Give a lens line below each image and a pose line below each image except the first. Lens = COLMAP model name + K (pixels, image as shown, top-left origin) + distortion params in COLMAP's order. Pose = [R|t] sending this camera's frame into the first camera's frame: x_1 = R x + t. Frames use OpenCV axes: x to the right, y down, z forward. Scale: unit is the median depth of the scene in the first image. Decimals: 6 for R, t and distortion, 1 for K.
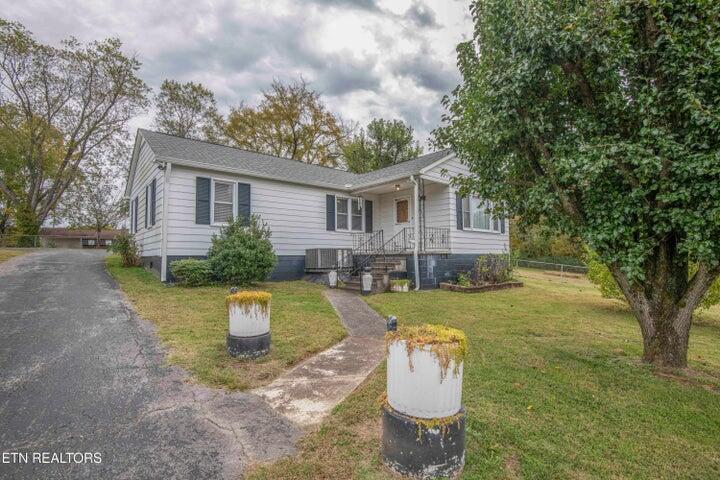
lens RADIAL K [[331.7, 0, 348.0], [0, 331.7, 237.2], [0, 0, 1]] dist [-0.016269, -0.012882]
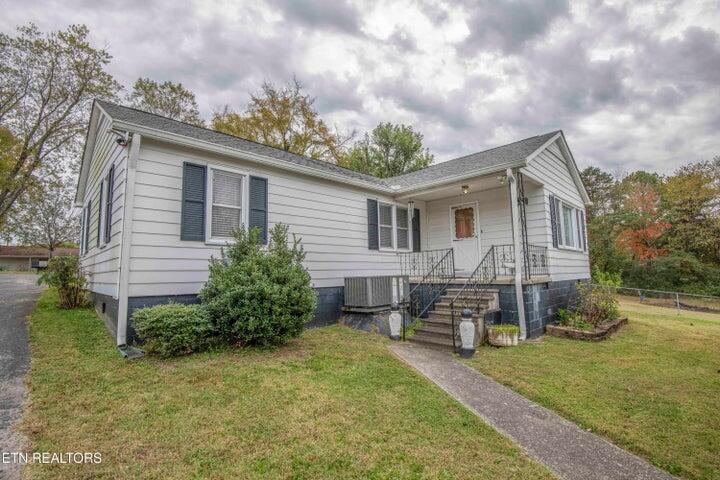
lens RADIAL K [[331.7, 0, 348.0], [0, 331.7, 237.2], [0, 0, 1]] dist [-0.016269, -0.012882]
pose [[0.997906, -0.002728, 0.064628, -0.143947], [0.006010, 0.998699, -0.050641, -0.010159], [-0.064406, 0.050924, 0.996624, 0.280866]]
